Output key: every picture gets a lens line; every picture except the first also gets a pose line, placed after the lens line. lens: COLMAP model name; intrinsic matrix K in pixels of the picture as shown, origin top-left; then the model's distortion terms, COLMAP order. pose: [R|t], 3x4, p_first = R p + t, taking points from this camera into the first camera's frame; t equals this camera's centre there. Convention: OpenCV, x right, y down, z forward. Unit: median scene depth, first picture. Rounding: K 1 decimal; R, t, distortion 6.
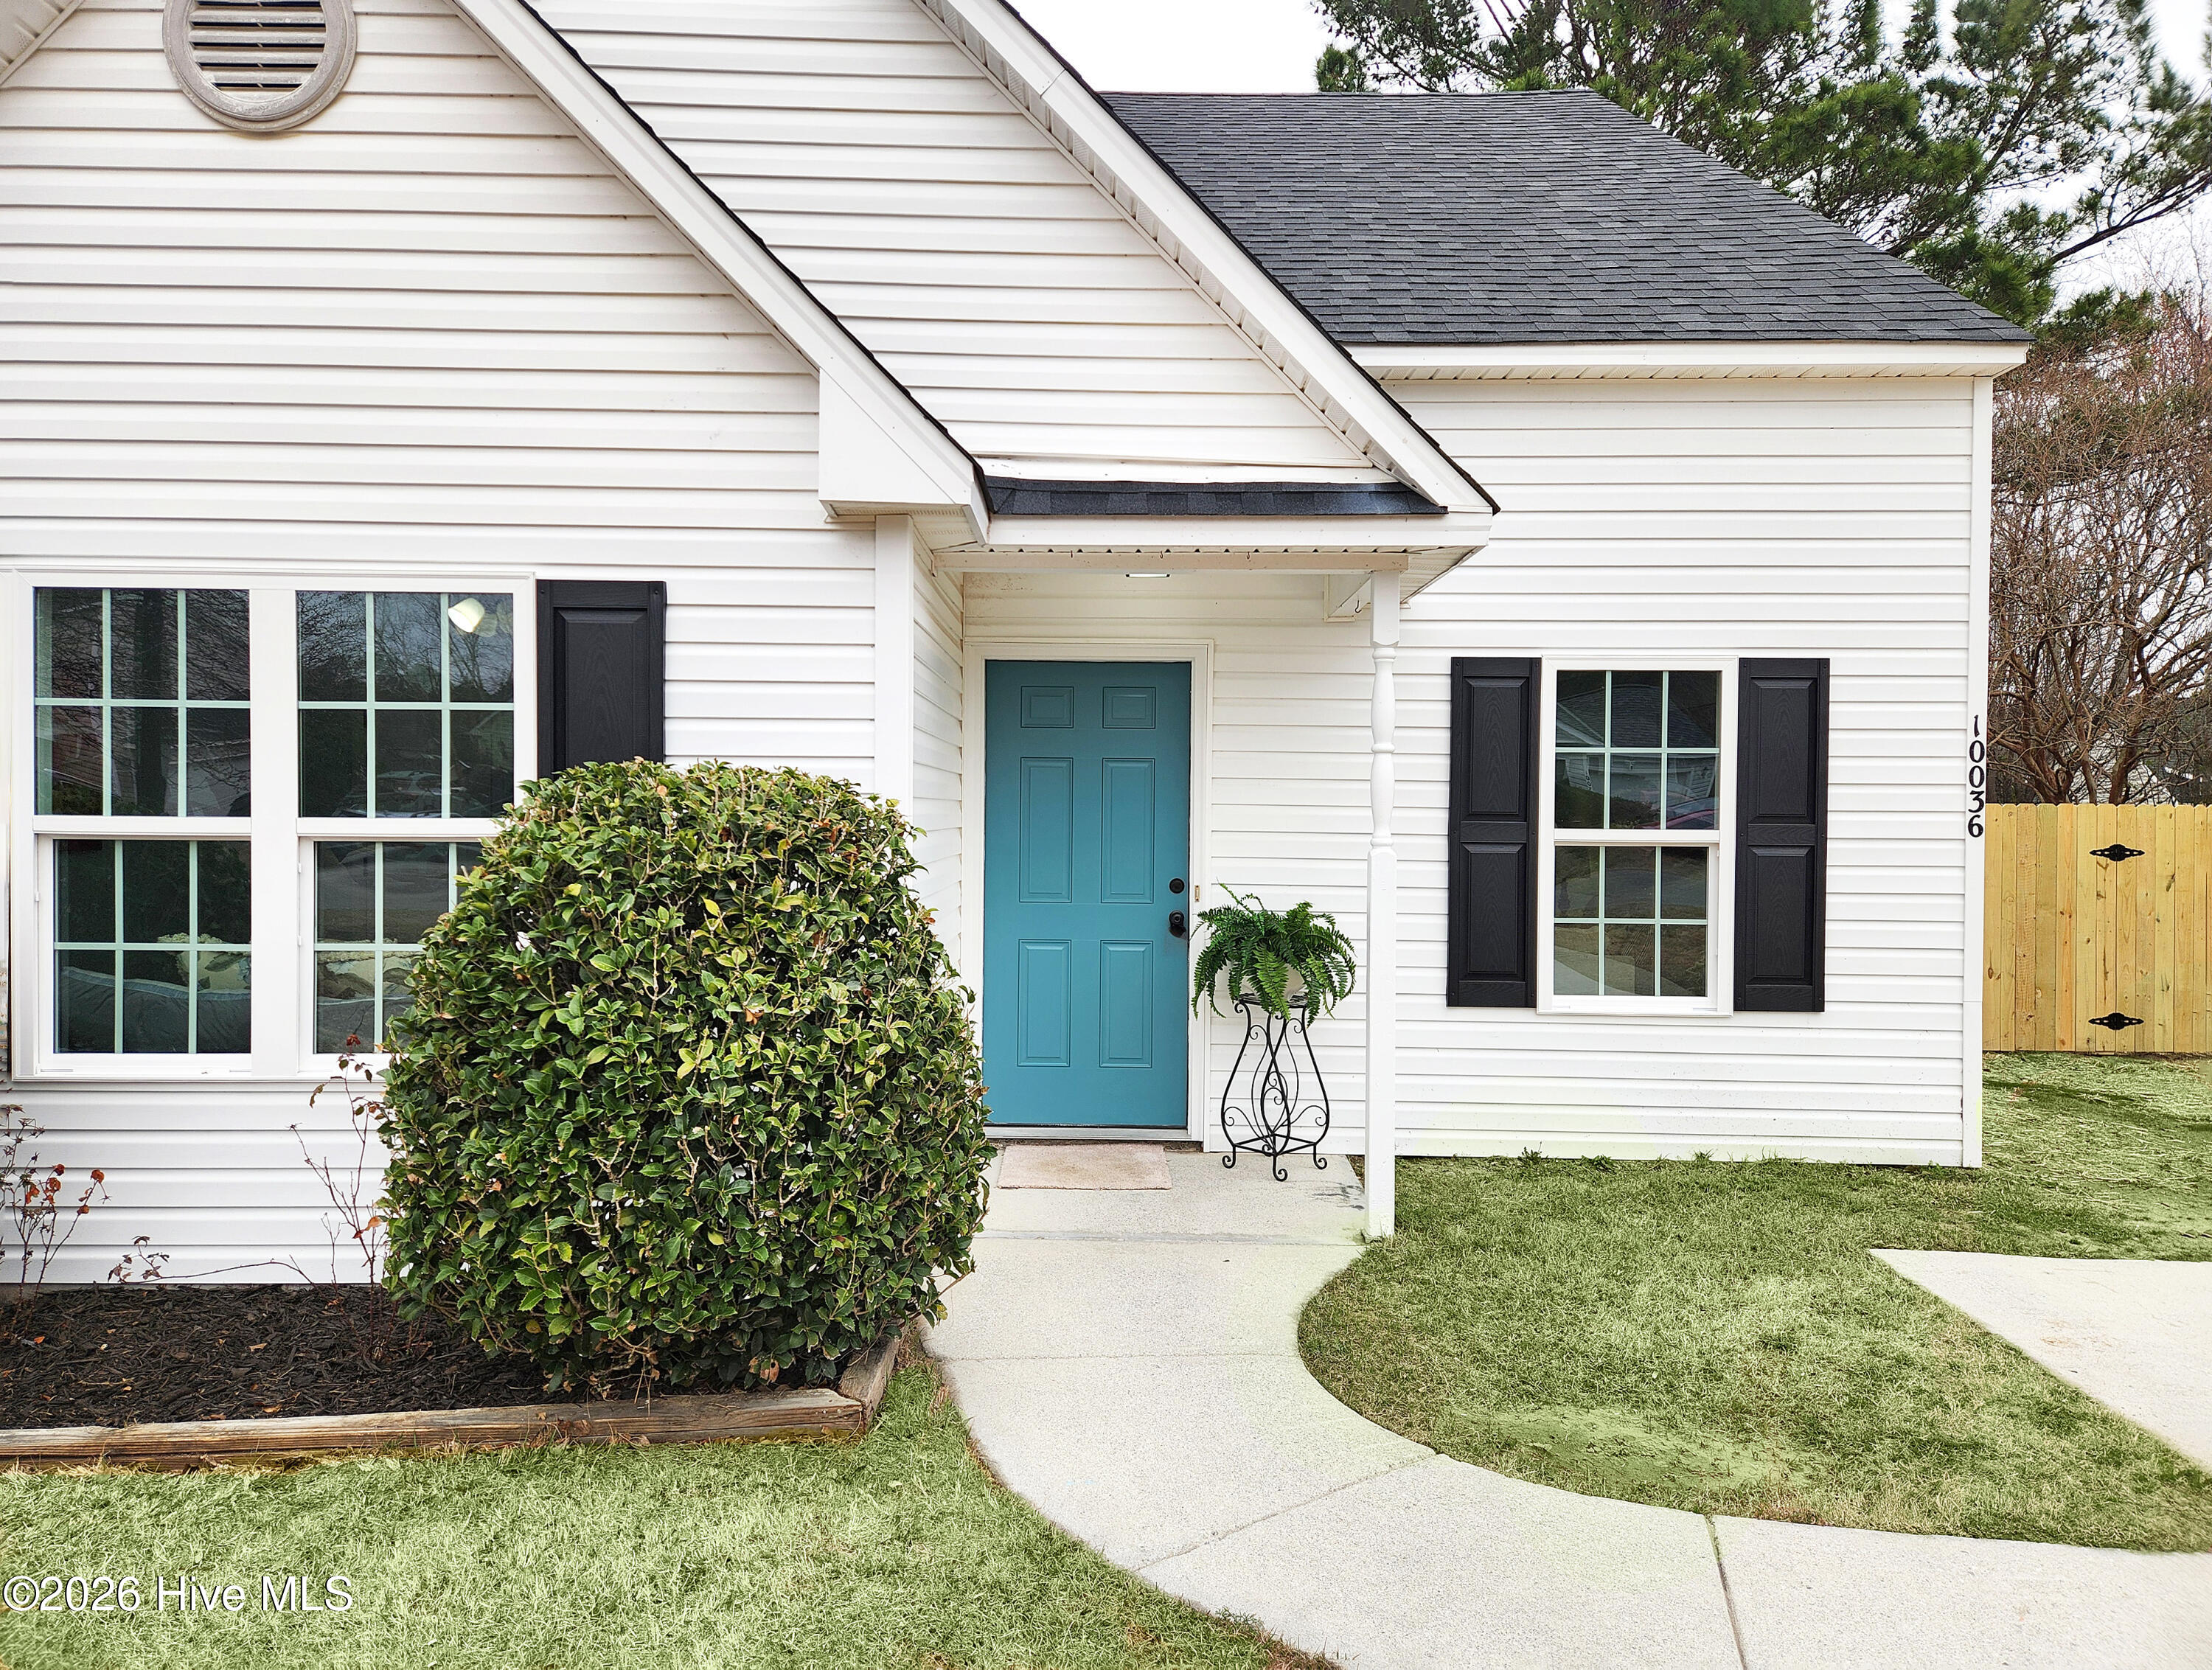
lens RADIAL K [[1441.7, 0, 1098.8], [0, 1441.7, 828.5], [0, 0, 1]] dist [0.076795, -0.060620]
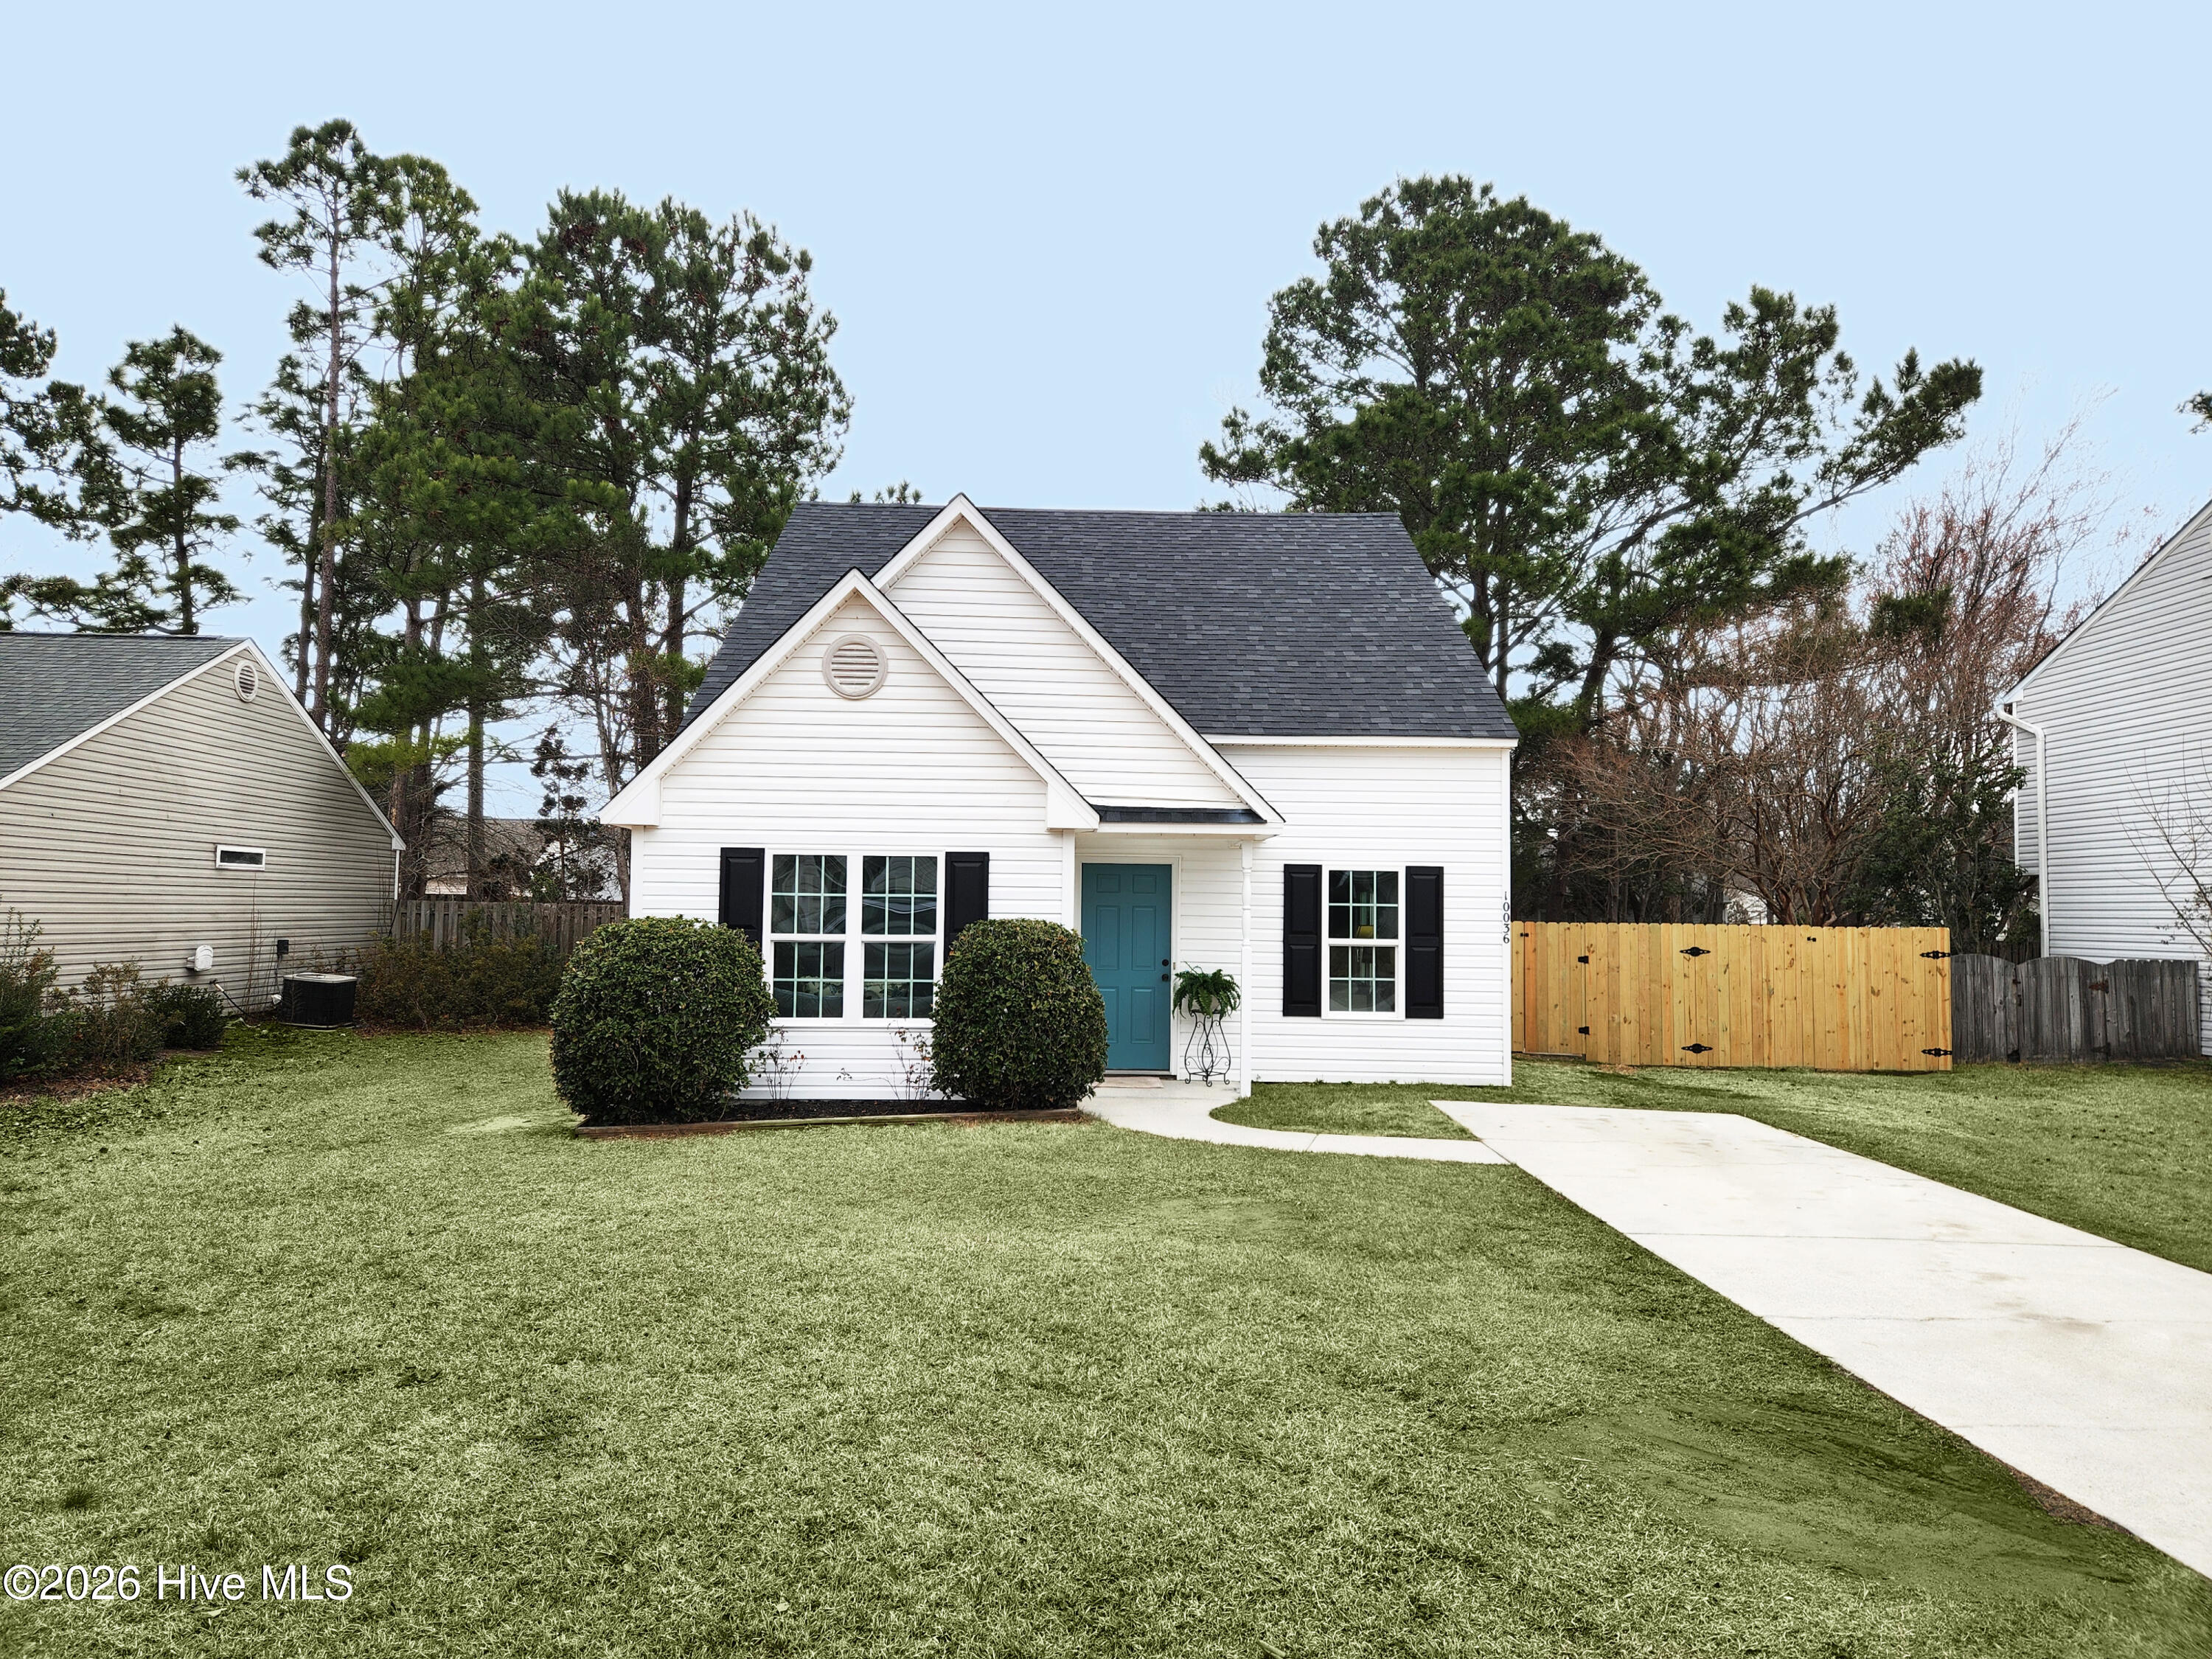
lens RADIAL K [[1466.8, 0, 1113.0], [0, 1466.8, 835.1], [0, 0, 1]] dist [0.075800, -0.070314]
pose [[0.999533, 0.006247, 0.029921, -0.100262], [-0.004407, 0.998118, -0.061168, -0.019637], [-0.030247, 0.061007, 0.997679, -1.336731]]
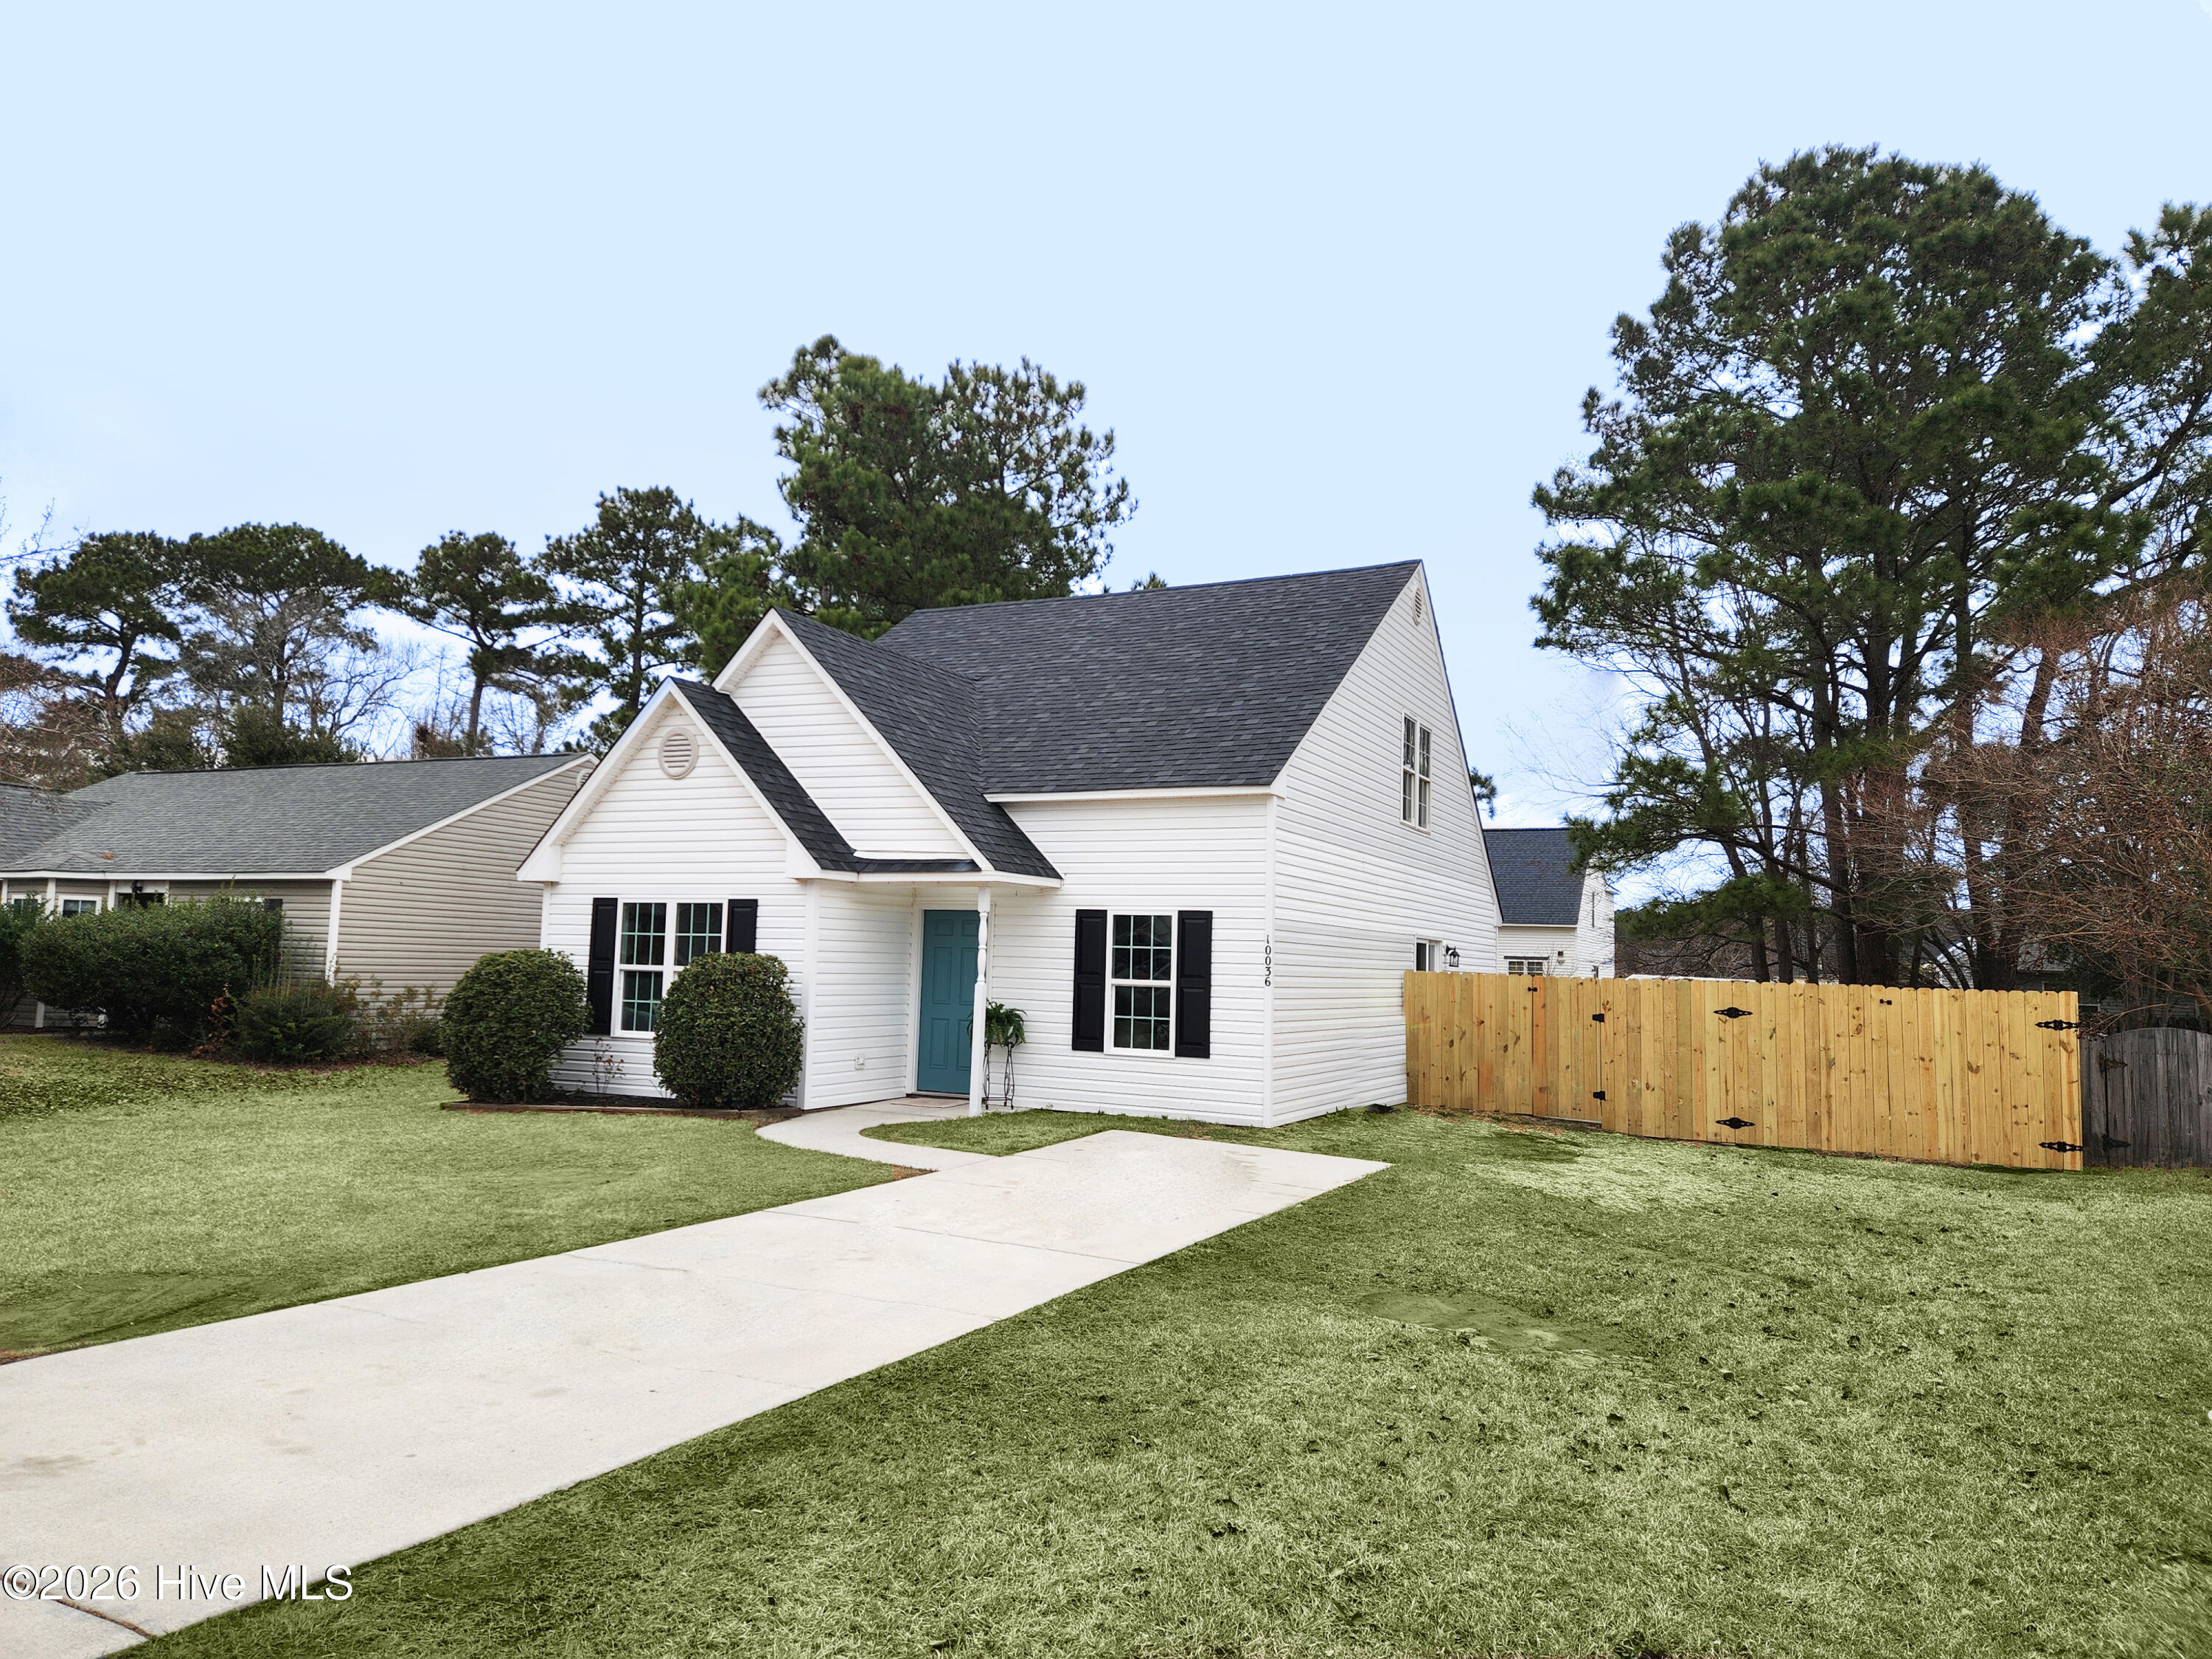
lens RADIAL K [[1466.8, 0, 1113.0], [0, 1466.8, 835.1], [0, 0, 1]] dist [0.075800, -0.070314]
pose [[0.896580, -0.022250, -0.442322, 1.430468], [-0.025461, 0.994496, -0.101634, 0.010327], [0.442149, 0.102385, 0.891079, -1.255952]]
